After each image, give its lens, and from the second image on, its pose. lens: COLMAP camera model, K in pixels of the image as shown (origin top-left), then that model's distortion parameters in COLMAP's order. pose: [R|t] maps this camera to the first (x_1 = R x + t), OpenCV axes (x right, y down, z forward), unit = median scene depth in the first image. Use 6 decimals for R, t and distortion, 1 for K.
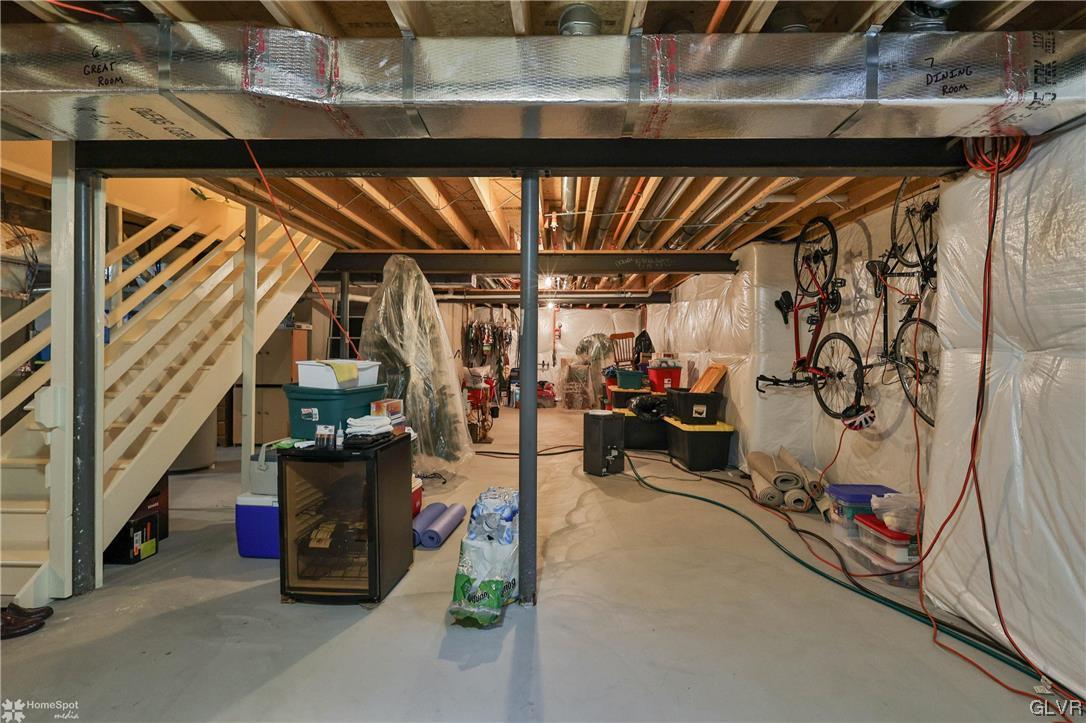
lens RADIAL K [[535.9, 0, 540.0], [0, 535.9, 352.4], [0, 0, 1]] dist [-0.002887, 0.002178]
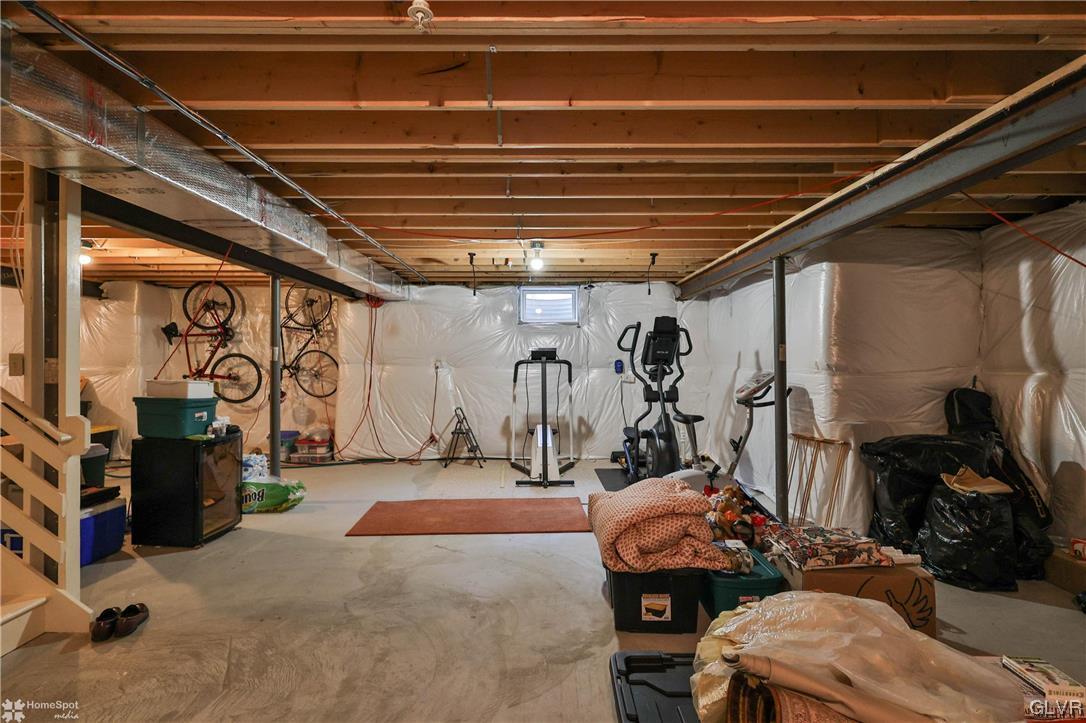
lens RADIAL K [[535.9, 0, 541.9], [0, 535.9, 358.5], [0, 0, 1]] dist [-0.002887, 0.002178]
pose [[-0.043259, -0.006437, 0.999043, -1.917966], [-0.002504, 0.999977, 0.006335, -0.053213], [-0.999061, -0.002228, -0.043275, 0.140457]]
